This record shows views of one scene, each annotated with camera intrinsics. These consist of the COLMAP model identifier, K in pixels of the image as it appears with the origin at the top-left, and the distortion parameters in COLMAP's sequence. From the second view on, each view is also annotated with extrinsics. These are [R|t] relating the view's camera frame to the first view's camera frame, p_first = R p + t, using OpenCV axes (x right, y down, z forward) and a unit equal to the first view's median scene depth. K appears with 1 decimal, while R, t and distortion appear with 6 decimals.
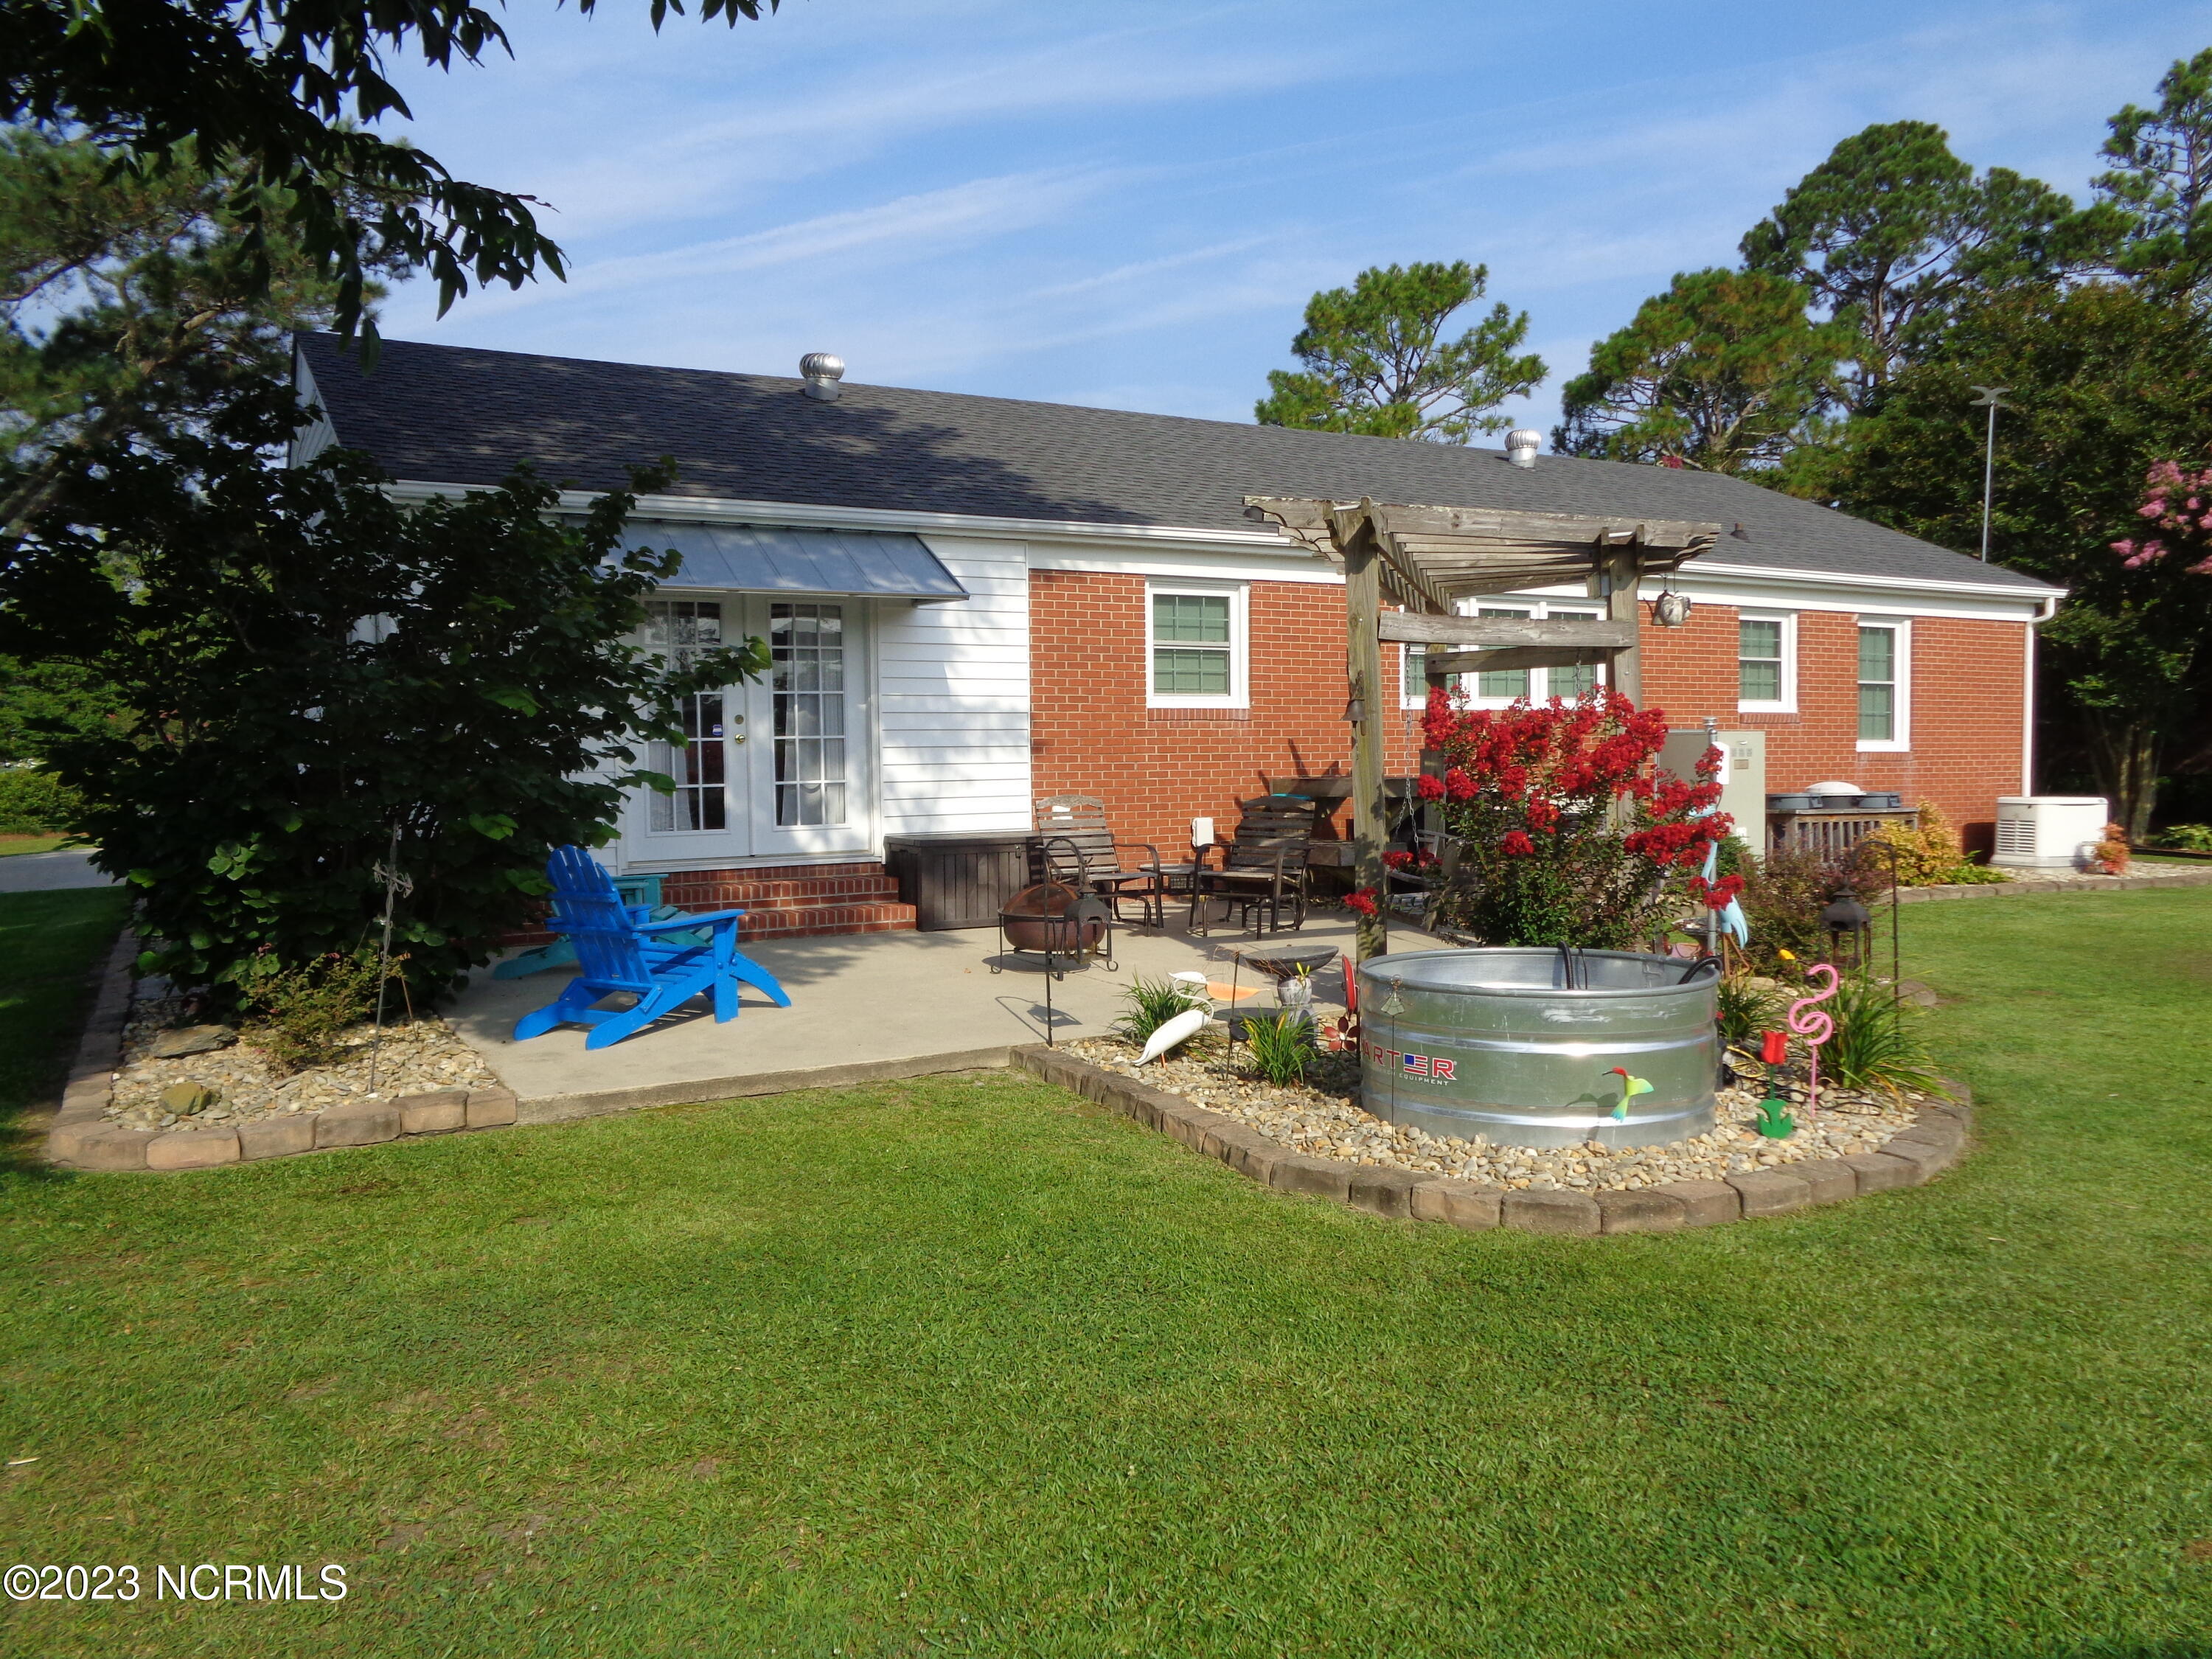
lens RADIAL K [[1653.5, 0, 1101.5], [0, 1653.5, 868.3], [0, 0, 1]] dist [-0.020436, -0.006819]
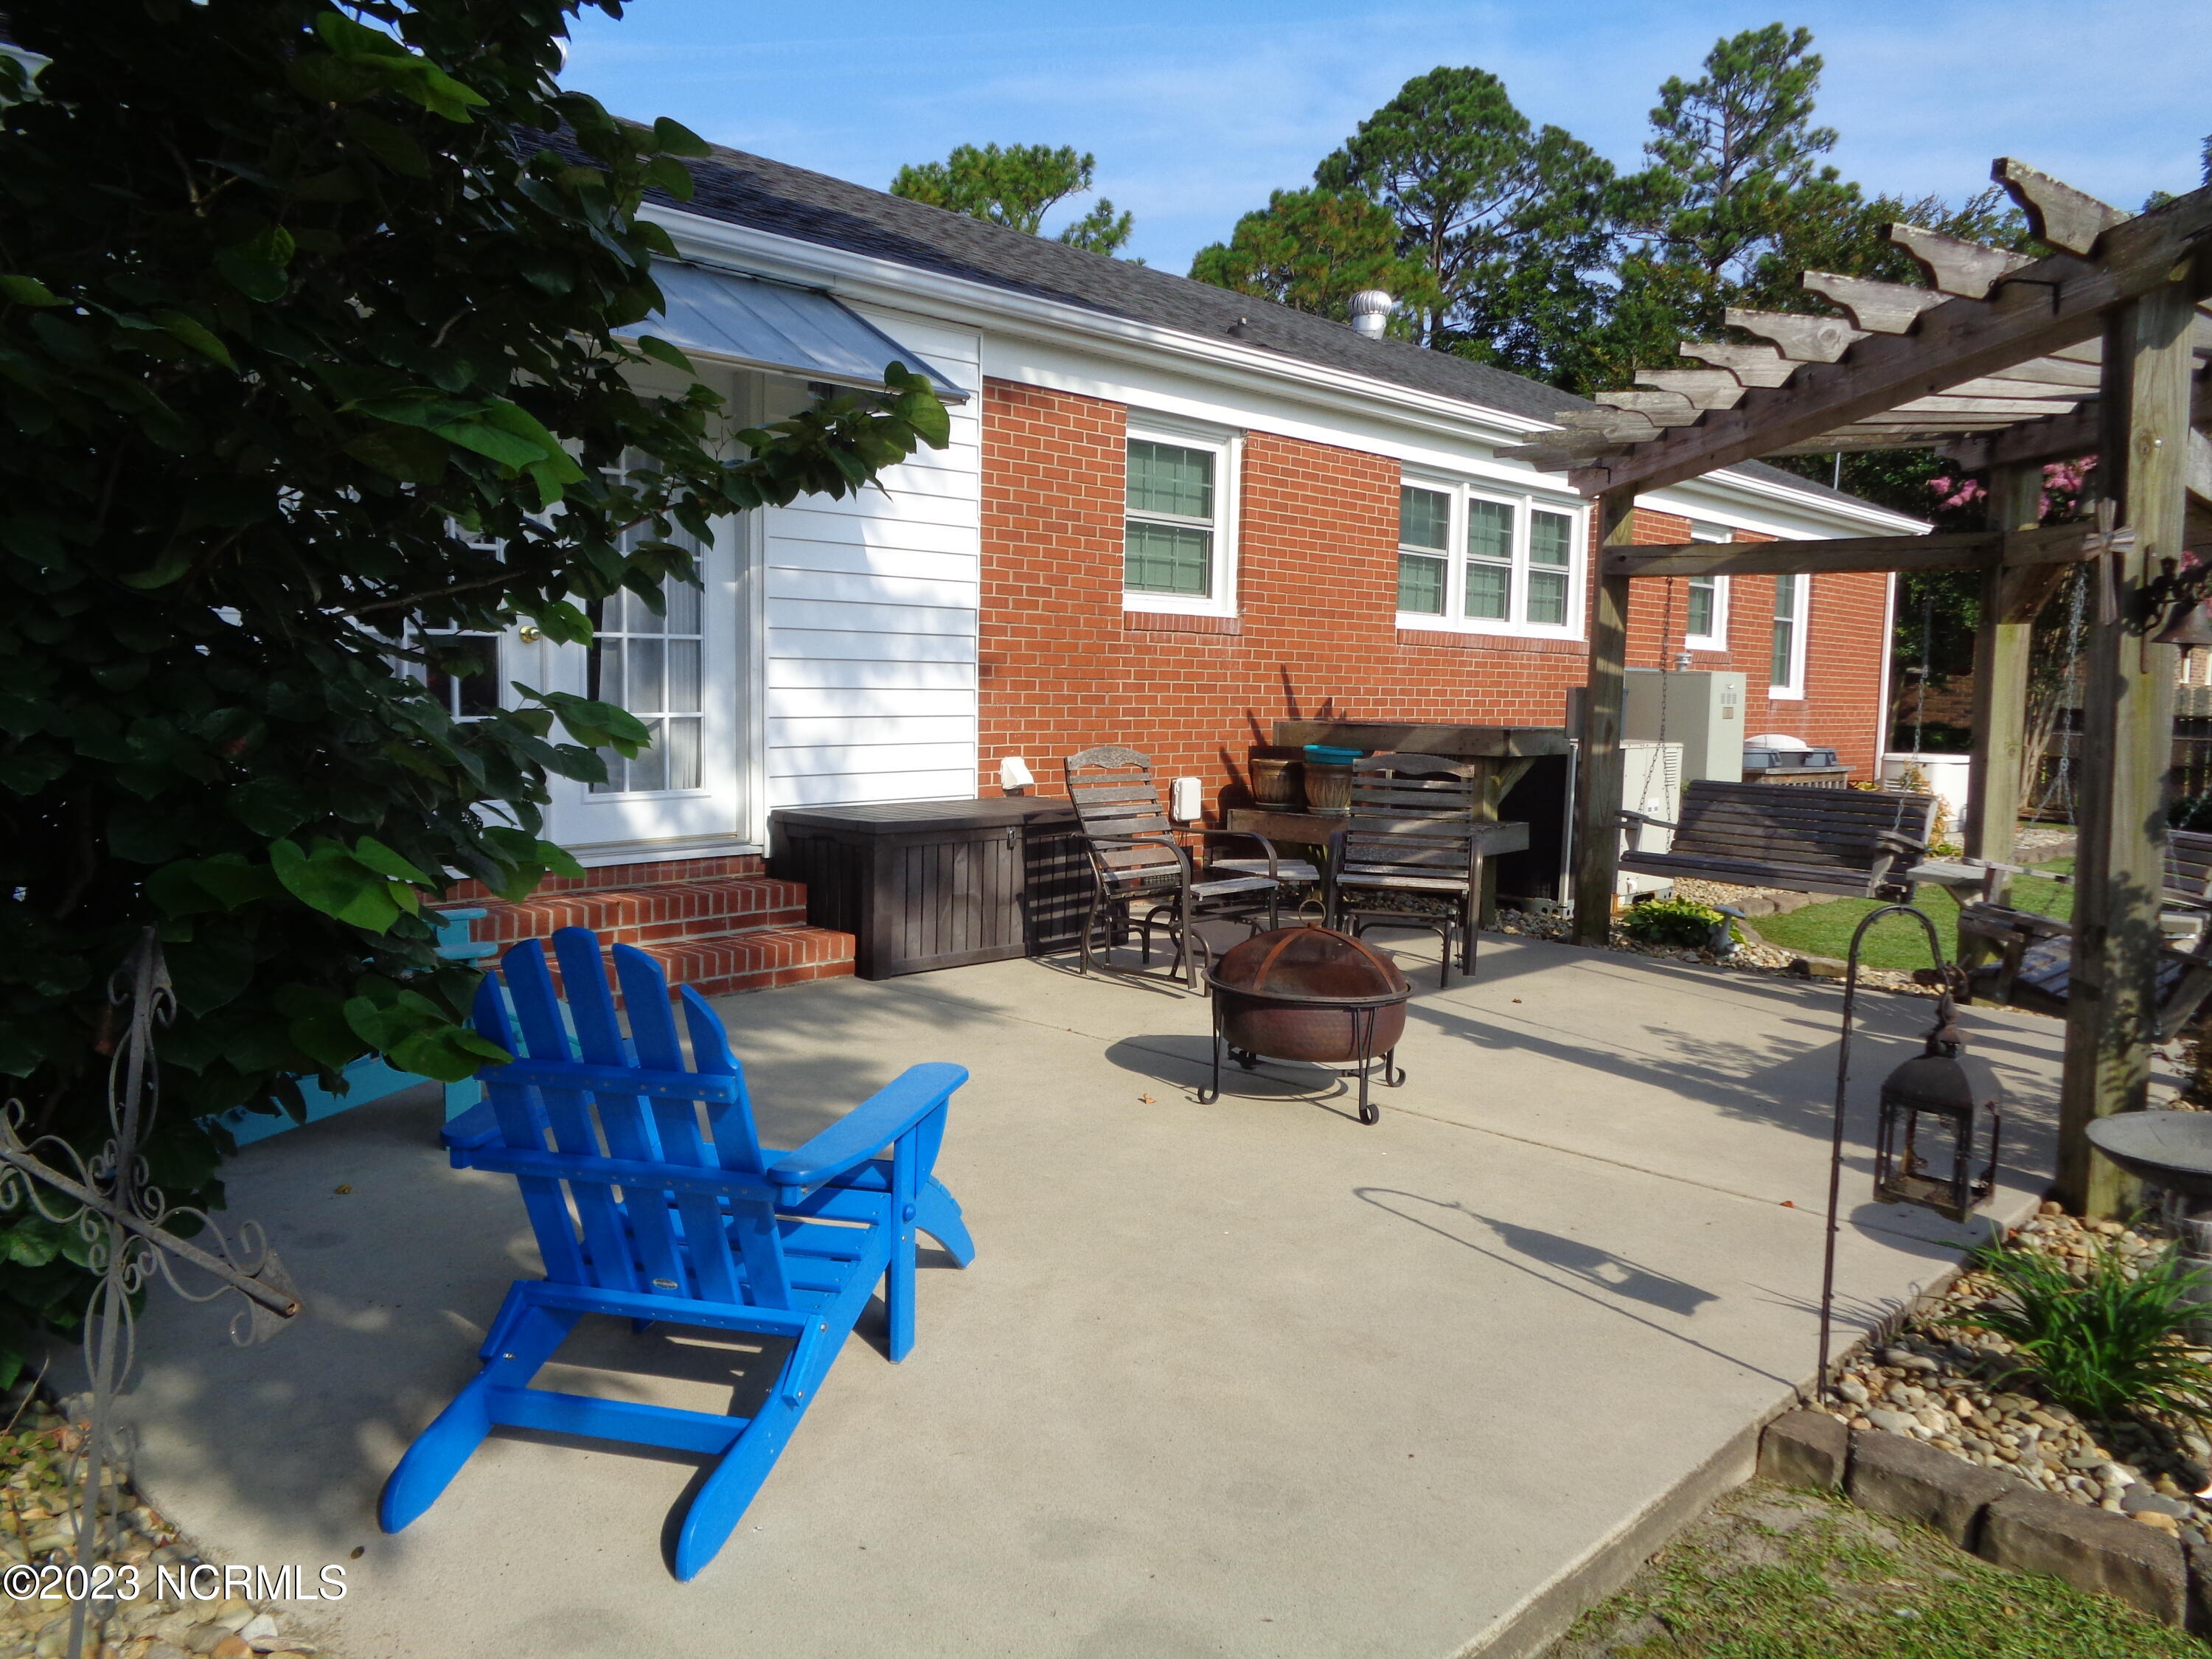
lens RADIAL K [[1653.5, 0, 1101.5], [0, 1653.5, 868.3], [0, 0, 1]] dist [-0.020436, -0.006819]
pose [[0.952125, -0.006364, 0.305643, -0.047712], [-0.007629, 0.998977, 0.044568, -0.006258], [-0.305614, -0.044766, 0.951103, 0.097698]]
